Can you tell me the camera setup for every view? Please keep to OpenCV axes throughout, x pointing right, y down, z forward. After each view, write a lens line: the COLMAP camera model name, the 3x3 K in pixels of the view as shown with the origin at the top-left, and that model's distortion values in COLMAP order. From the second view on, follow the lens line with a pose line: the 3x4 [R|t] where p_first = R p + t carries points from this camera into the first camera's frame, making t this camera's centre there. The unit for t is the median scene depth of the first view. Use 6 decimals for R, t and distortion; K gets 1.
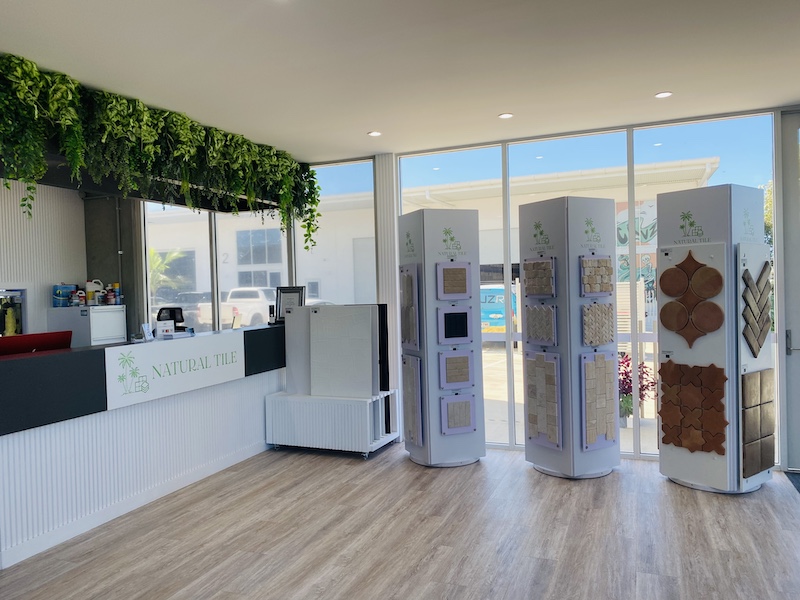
lens RADIAL K [[606.2, 0, 400.4], [0, 606.2, 299.7], [0, 0, 1]] dist [0.010526, 0.007107]
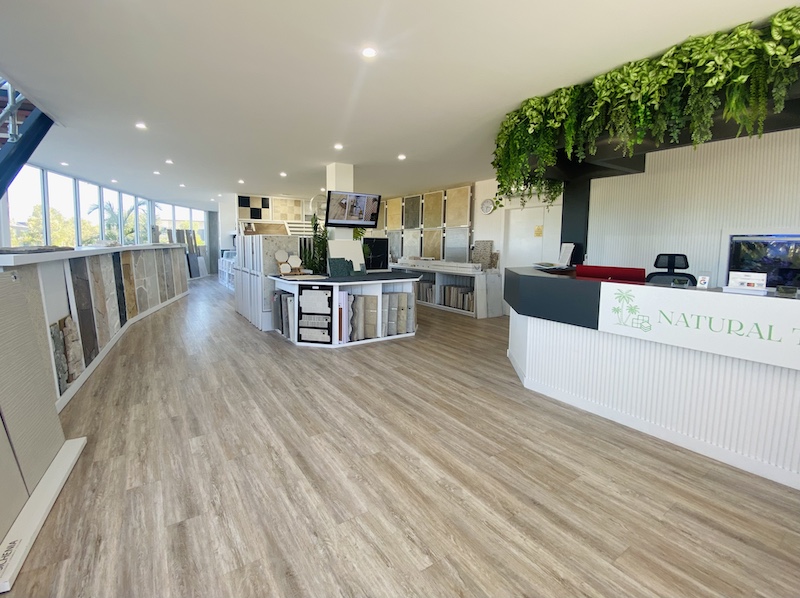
lens RADIAL K [[423.4, 0, 400.8], [0, 423.4, 291.5], [0, 0, 1]] dist [-0.052116, -0.003400]
pose [[-0.618515, 0.105954, -0.778597, 0.455310], [-0.008138, 0.989950, 0.141181, -0.019872], [0.785731, 0.093659, -0.611437, 1.216976]]
